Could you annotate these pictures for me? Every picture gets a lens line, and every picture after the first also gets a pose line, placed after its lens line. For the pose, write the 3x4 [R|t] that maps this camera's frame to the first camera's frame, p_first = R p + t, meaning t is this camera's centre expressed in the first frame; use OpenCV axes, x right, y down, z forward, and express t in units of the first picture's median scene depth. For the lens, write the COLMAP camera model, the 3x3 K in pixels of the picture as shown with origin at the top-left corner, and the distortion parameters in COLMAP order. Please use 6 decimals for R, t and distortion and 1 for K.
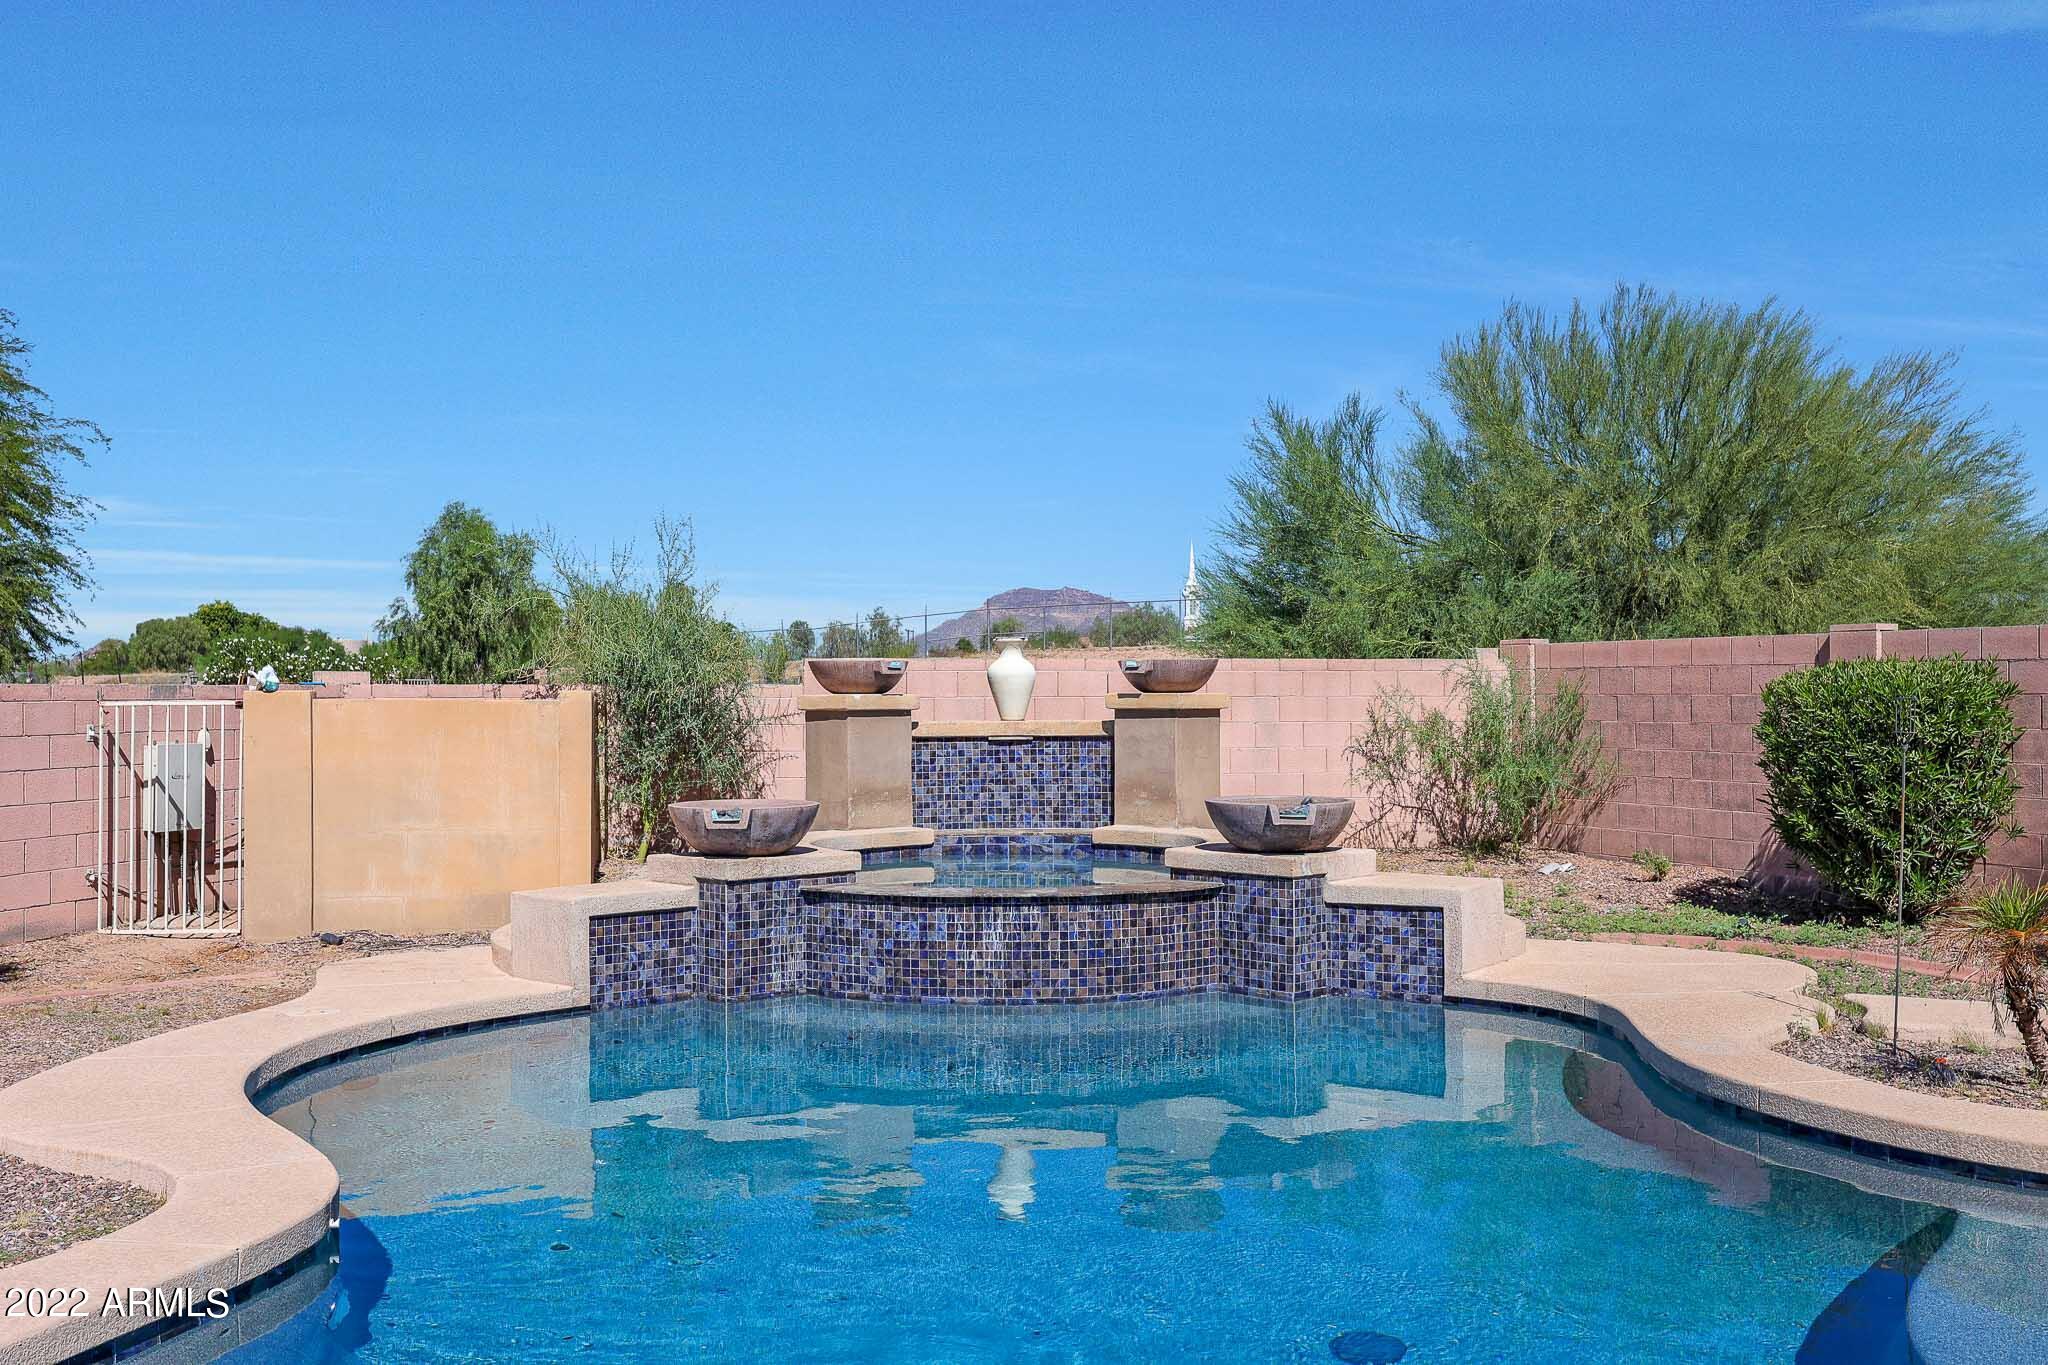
lens RADIAL K [[2052.7, 0, 1024.0], [0, 2052.7, 682.5], [0, 0, 1]] dist [-0.004624, -0.000050]
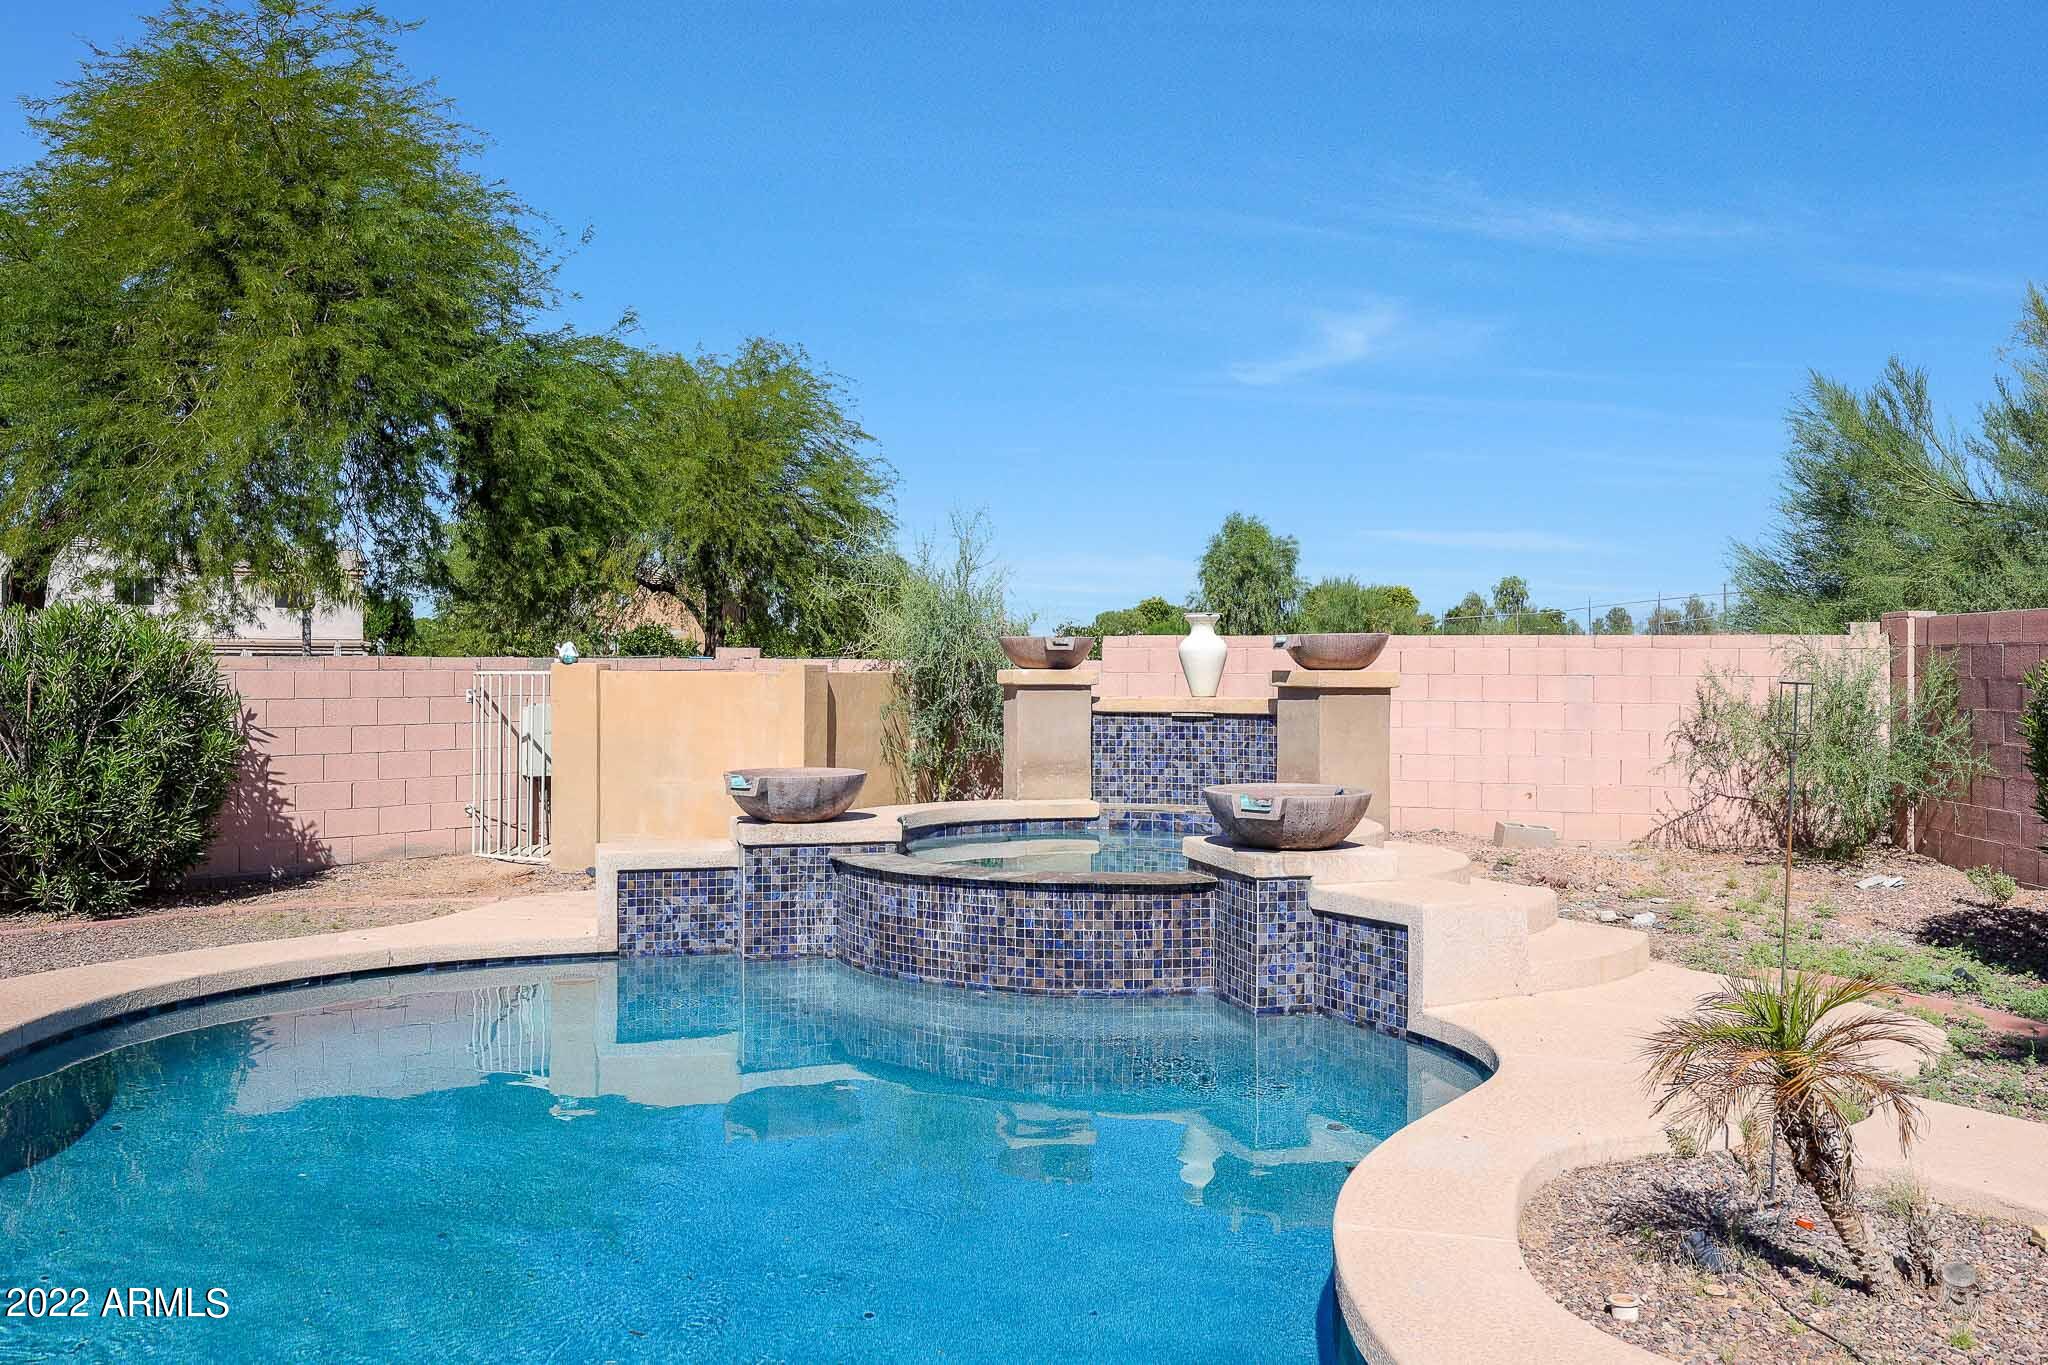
lens RADIAL K [[1651.9, 0, 1024.0], [0, 1651.9, 682.5], [0, 0, 1]] dist [-0.000305, 0.001662]
pose [[0.874274, 0.010742, -0.485315, 0.385767], [-0.004386, 0.999889, 0.014231, 0.000516], [0.485414, -0.010313, 0.874224, 0.323110]]
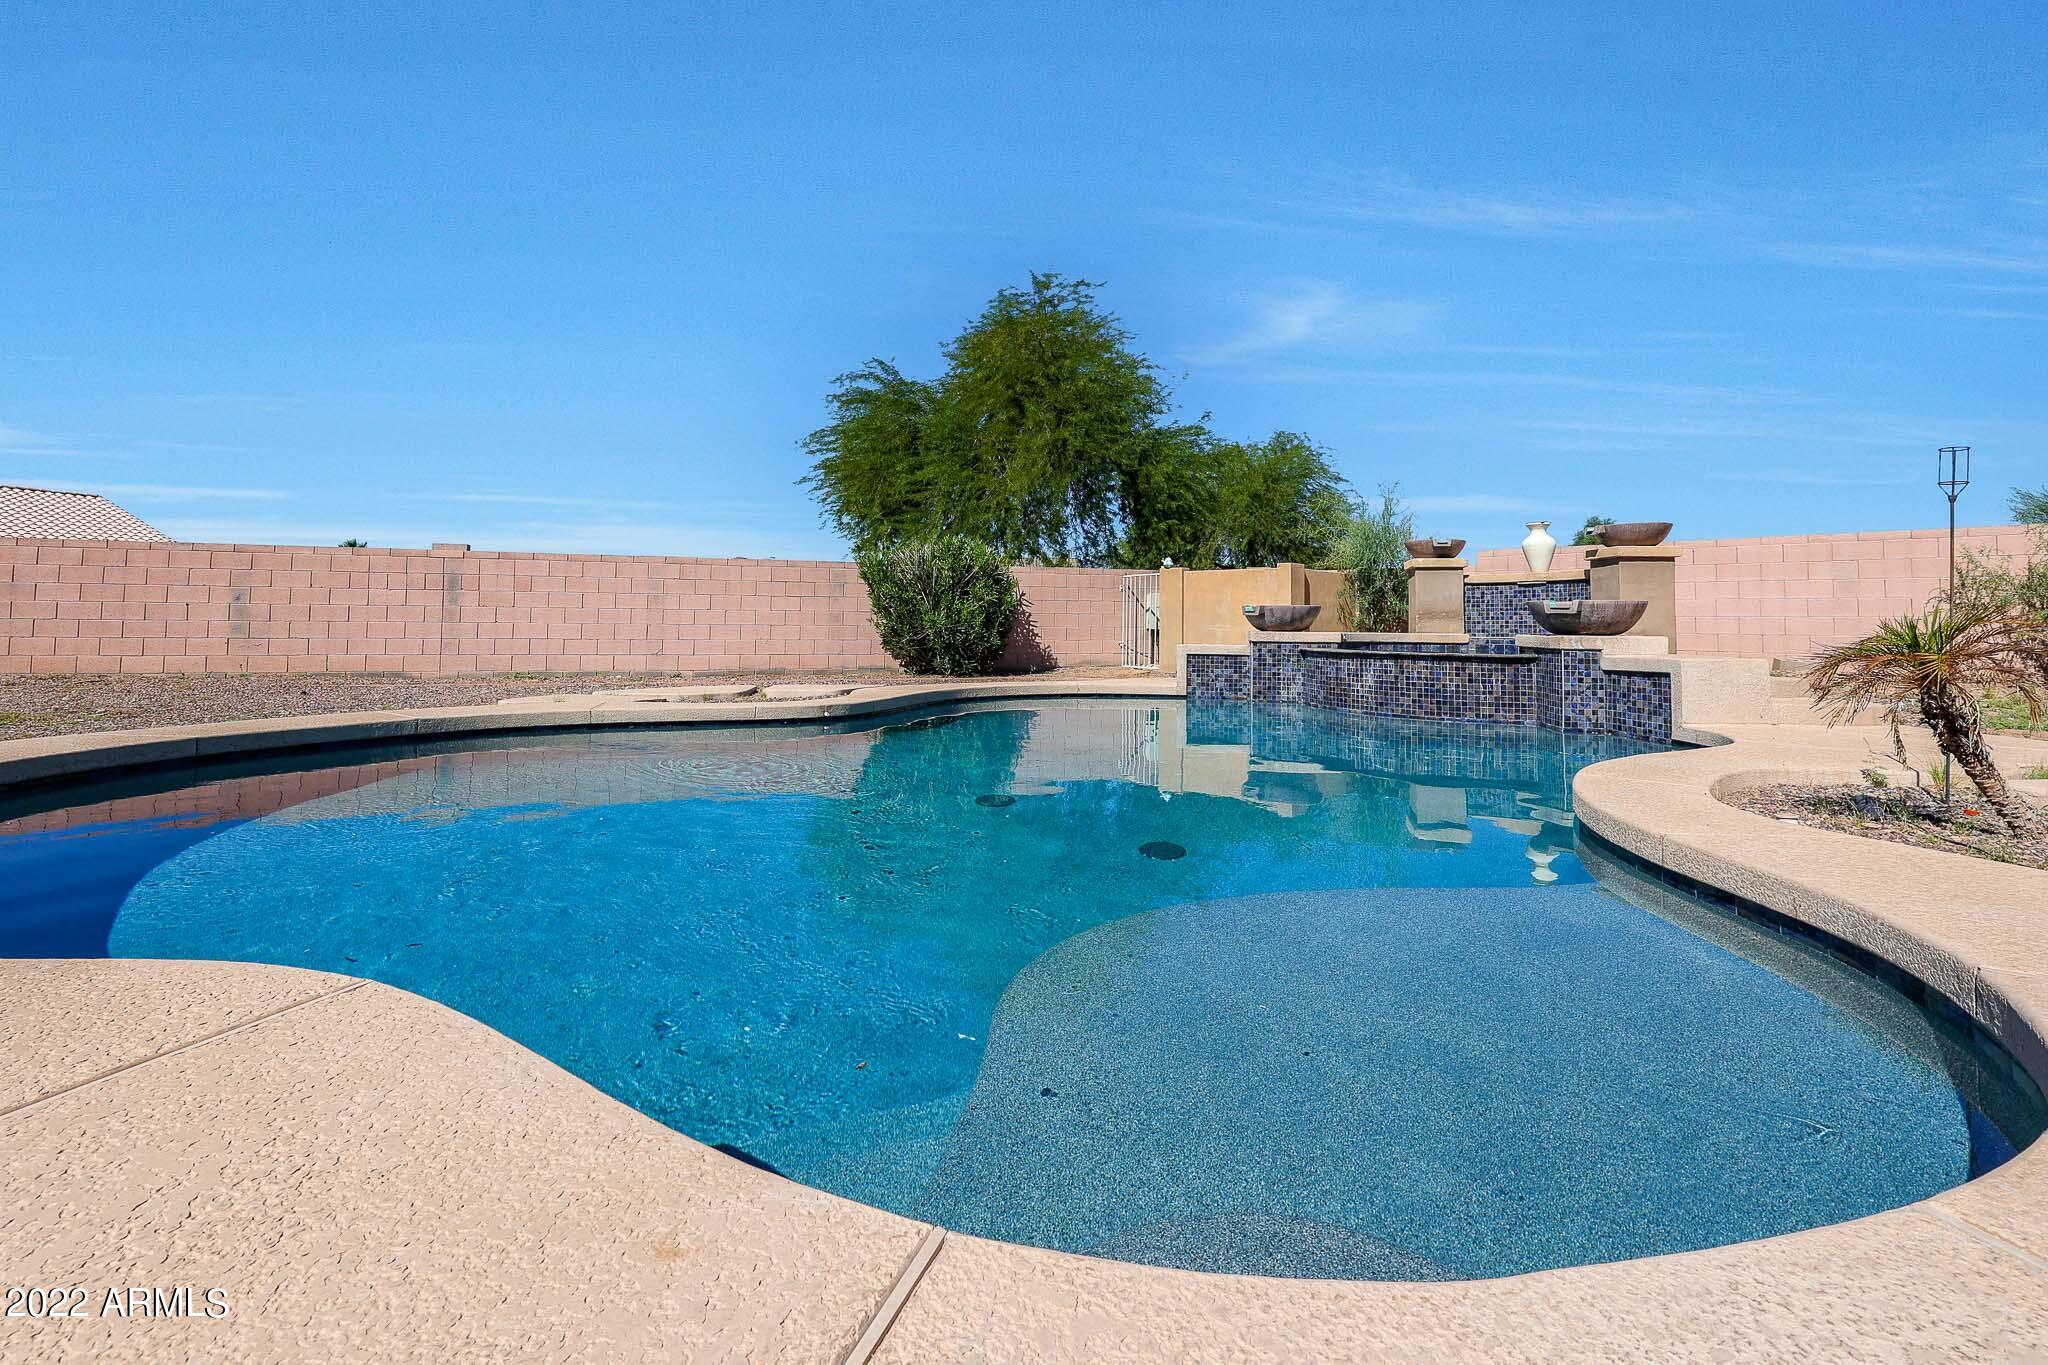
lens RADIAL K [[881.4, 0, 999.1], [0, 881.4, 586.4], [0, 0, 1]] dist [-0.001854, 0.000387]
pose [[0.553499, -0.027877, -0.832383, 0.431316], [-0.011752, 0.999079, -0.041274, 0.080116], [0.832767, 0.032628, 0.552661, 0.309323]]
